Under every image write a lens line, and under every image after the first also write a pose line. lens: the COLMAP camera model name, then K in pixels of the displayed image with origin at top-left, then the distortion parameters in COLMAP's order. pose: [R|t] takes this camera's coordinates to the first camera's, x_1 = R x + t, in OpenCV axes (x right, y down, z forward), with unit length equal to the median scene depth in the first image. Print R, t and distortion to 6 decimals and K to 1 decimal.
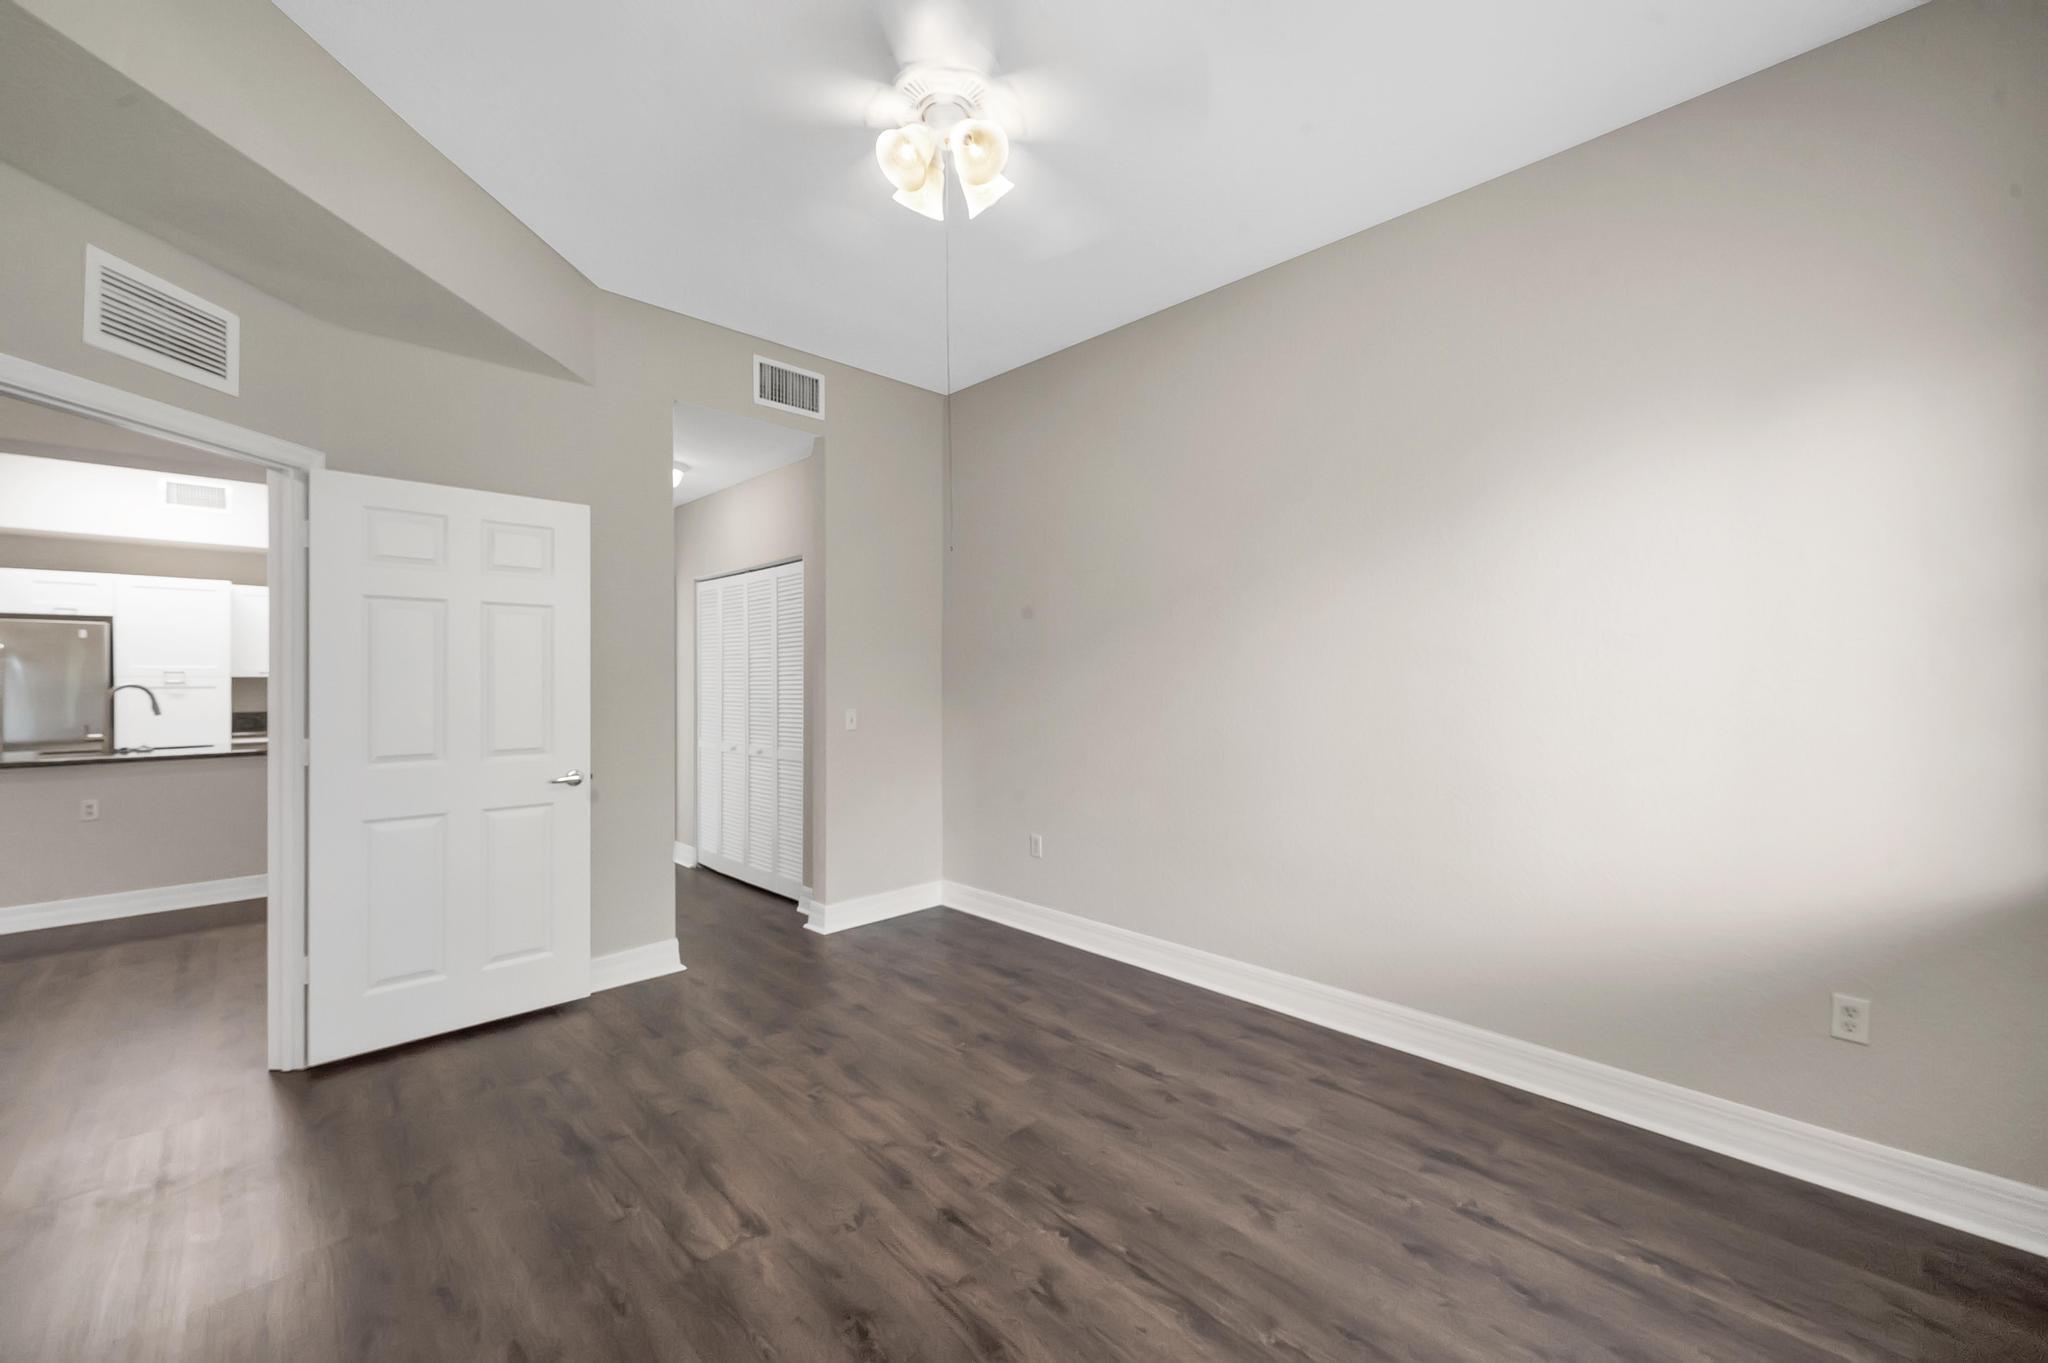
lens RADIAL K [[808.6, 0, 1033.2], [0, 808.6, 677.0], [0, 0, 1]] dist [-0.005088, 0.000035]
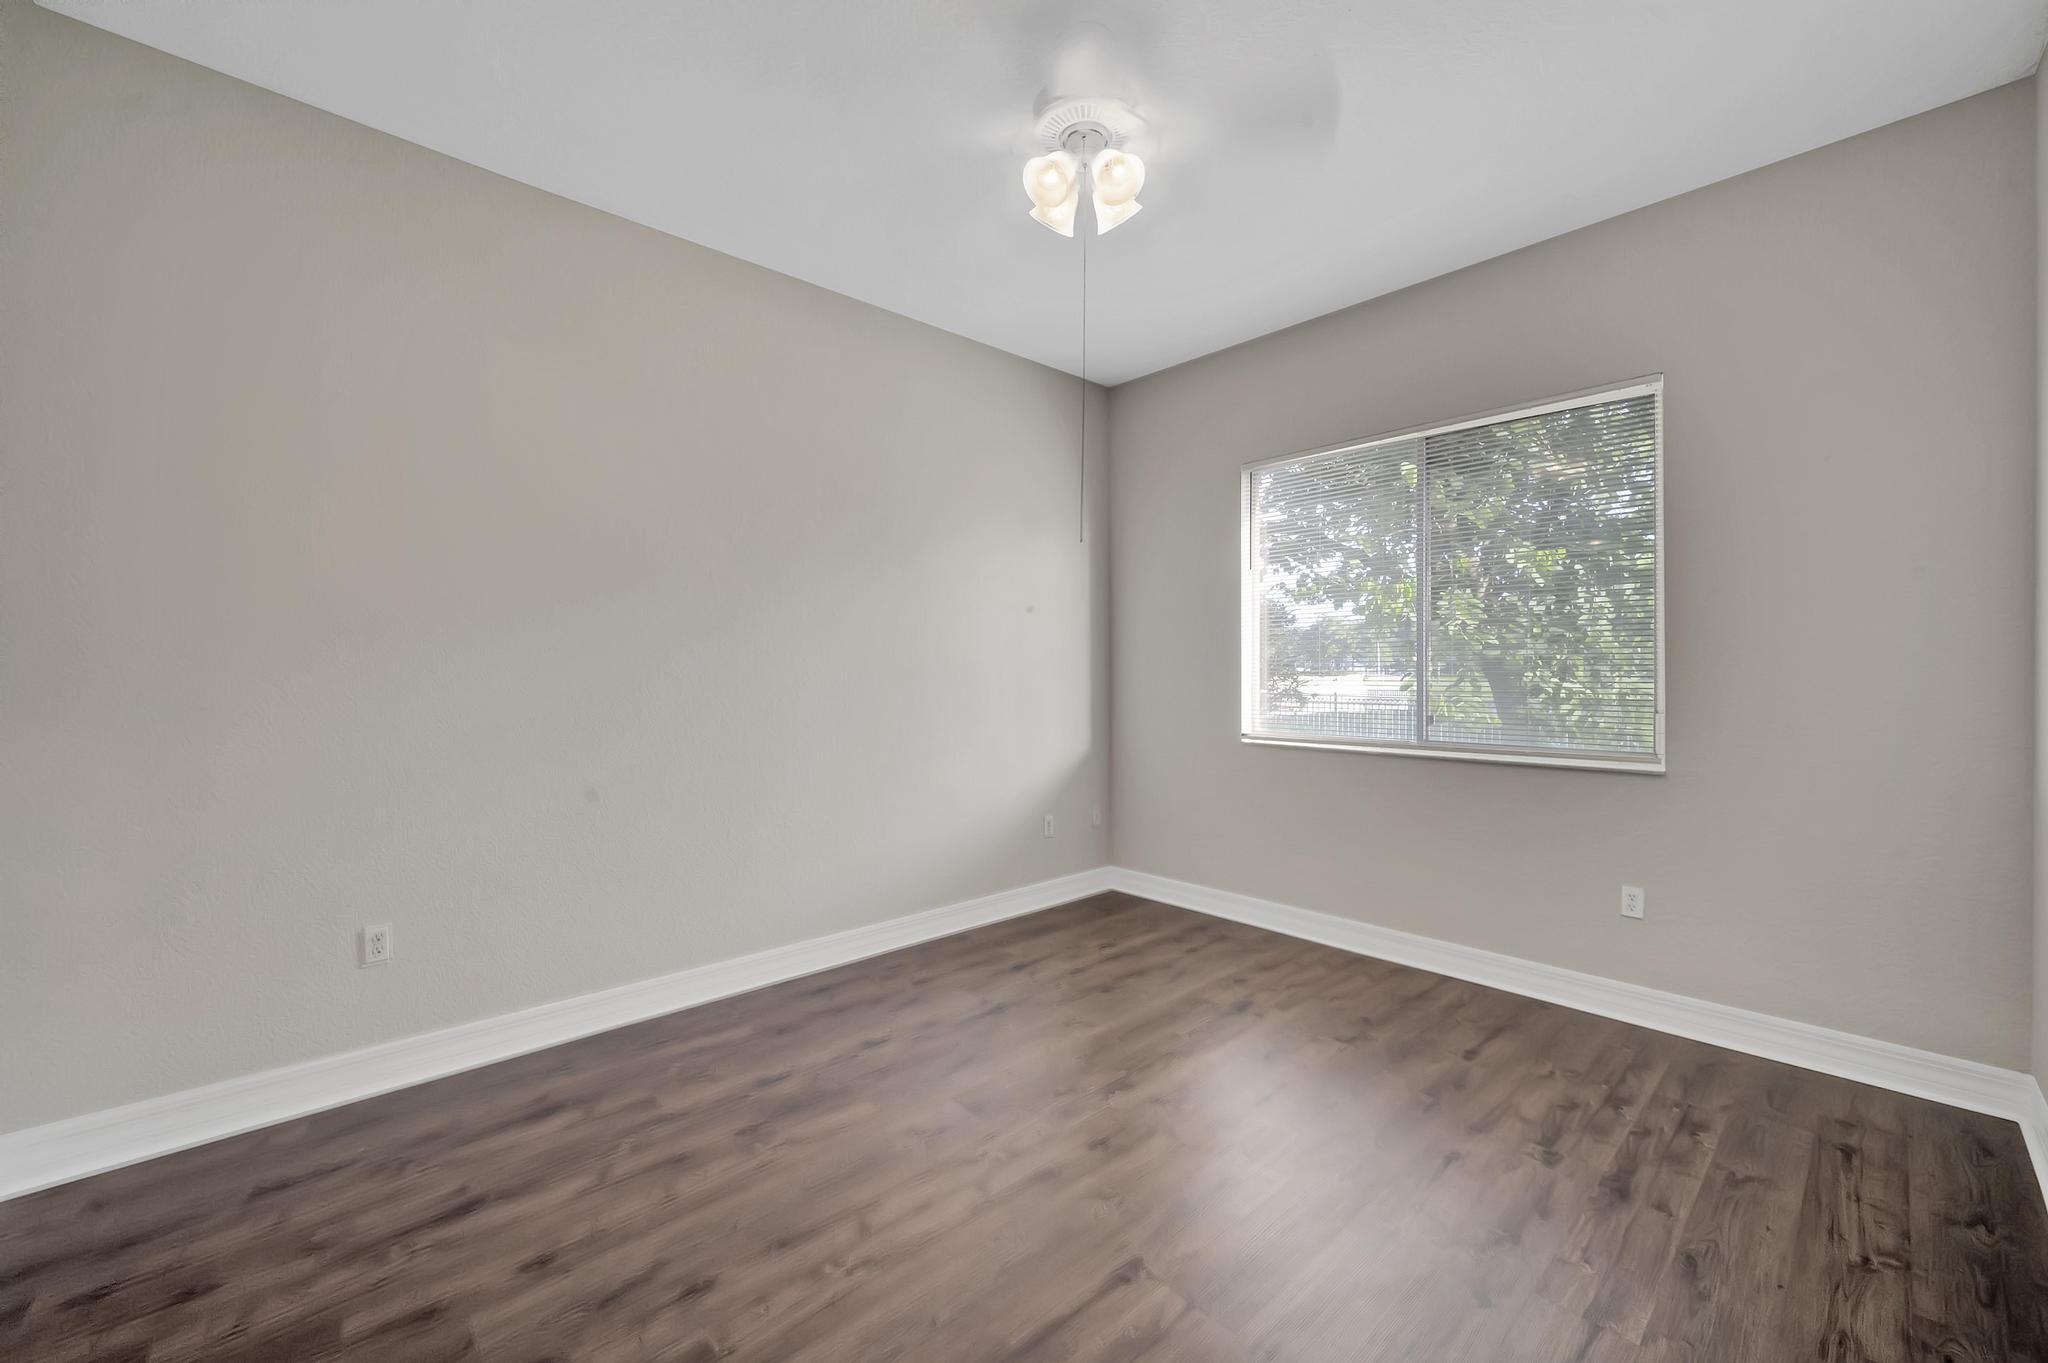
lens RADIAL K [[808.6, 0, 1033.2], [0, 808.6, 677.0], [0, 0, 1]] dist [-0.005088, 0.000035]
pose [[0.019848, -0.004159, 0.999794, -0.890686], [0.001824, 0.999990, 0.004124, 0.018236], [-0.999801, 0.001742, 0.019856, 0.786519]]
